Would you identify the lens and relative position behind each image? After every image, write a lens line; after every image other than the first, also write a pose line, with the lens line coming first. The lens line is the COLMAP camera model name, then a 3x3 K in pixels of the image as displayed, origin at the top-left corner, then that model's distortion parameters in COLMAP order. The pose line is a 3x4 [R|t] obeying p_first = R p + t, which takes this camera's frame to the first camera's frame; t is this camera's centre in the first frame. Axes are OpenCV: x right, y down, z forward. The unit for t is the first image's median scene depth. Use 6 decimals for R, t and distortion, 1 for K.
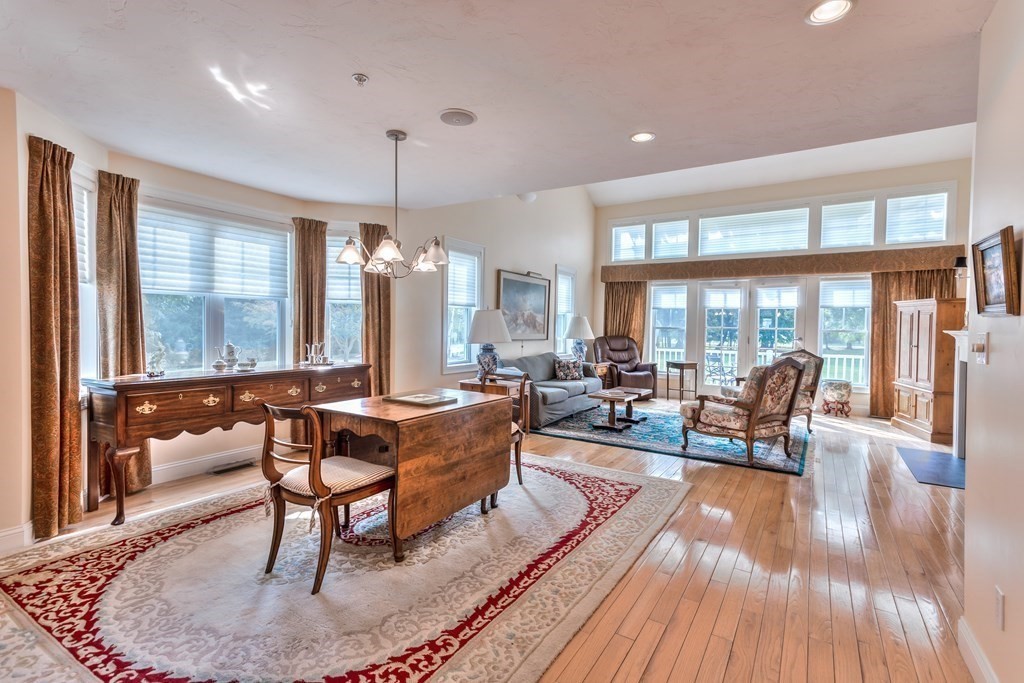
lens RADIAL K [[481.9, 0, 508.3], [0, 481.9, 335.5], [0, 0, 1]] dist [0.020973, 0.000834]
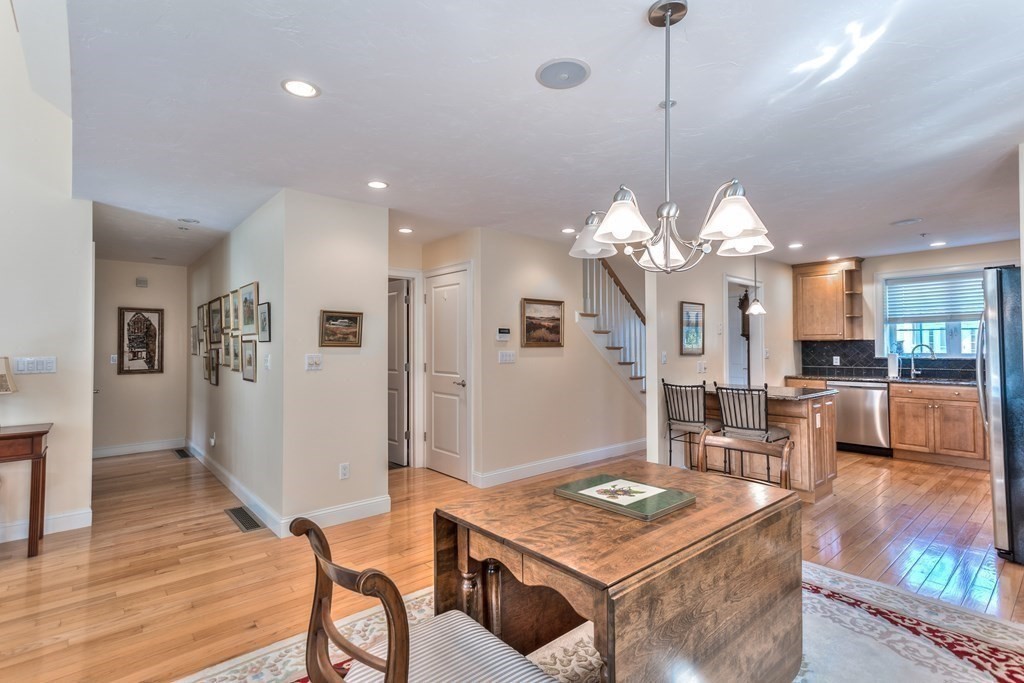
lens RADIAL K [[481.9, 0, 508.3], [0, 481.9, 335.5], [0, 0, 1]] dist [0.020973, 0.000834]
pose [[-0.955932, -0.001149, 0.293586, -0.115171], [-0.002966, 0.999979, -0.005741, -0.022490], [-0.293574, -0.006359, -0.955915, 0.811244]]
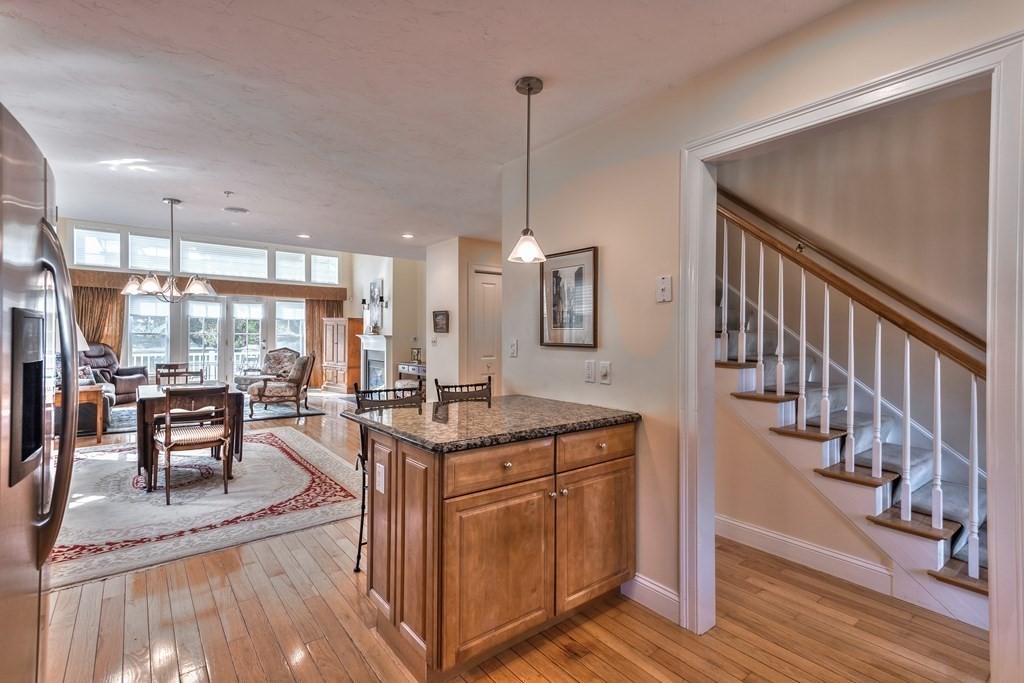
lens RADIAL K [[476.9, 0, 509.1], [0, 476.9, 337.4], [0, 0, 1]] dist [0.017527, 0.000214]
pose [[0.334416, -0.014216, 0.942318, -0.629179], [0.015575, 0.999833, 0.009556, -0.007694], [-0.942297, 0.011481, 0.334582, -0.195290]]
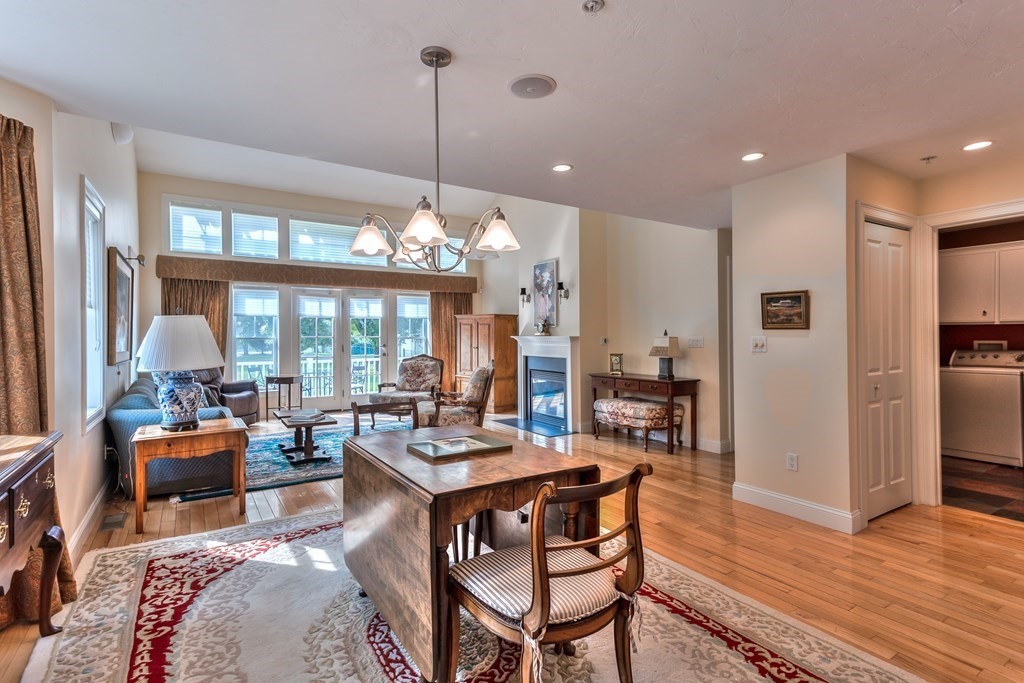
lens RADIAL K [[498.9, 0, 505.2], [0, 498.9, 335.0], [0, 0, 1]] dist [0.025129, 0.000777]
pose [[0.427878, -0.015731, 0.903700, -0.424326], [0.030582, 0.999528, 0.002920, -0.016110], [-0.903319, 0.026387, 0.428157, 0.323087]]
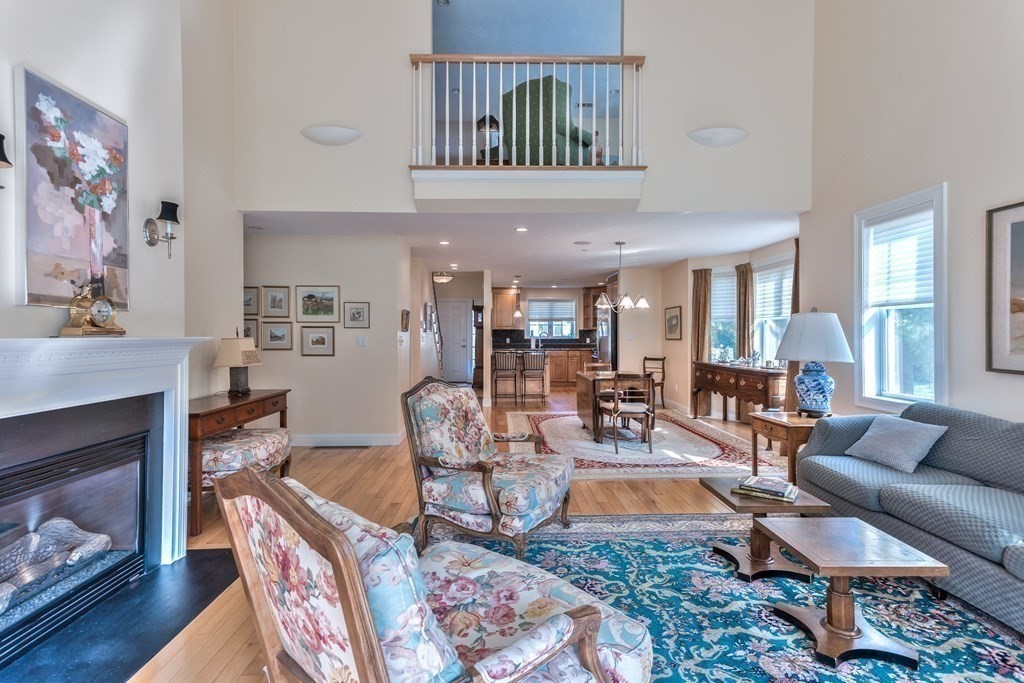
lens RADIAL K [[481.9, 0, 508.3], [0, 481.9, 335.5], [0, 0, 1]] dist [0.020973, 0.000834]
pose [[-0.829628, -0.011286, -0.558203, 0.668080], [-0.021776, 0.999689, 0.012152, -0.019995], [0.557892, 0.022237, -0.829615, 1.255983]]
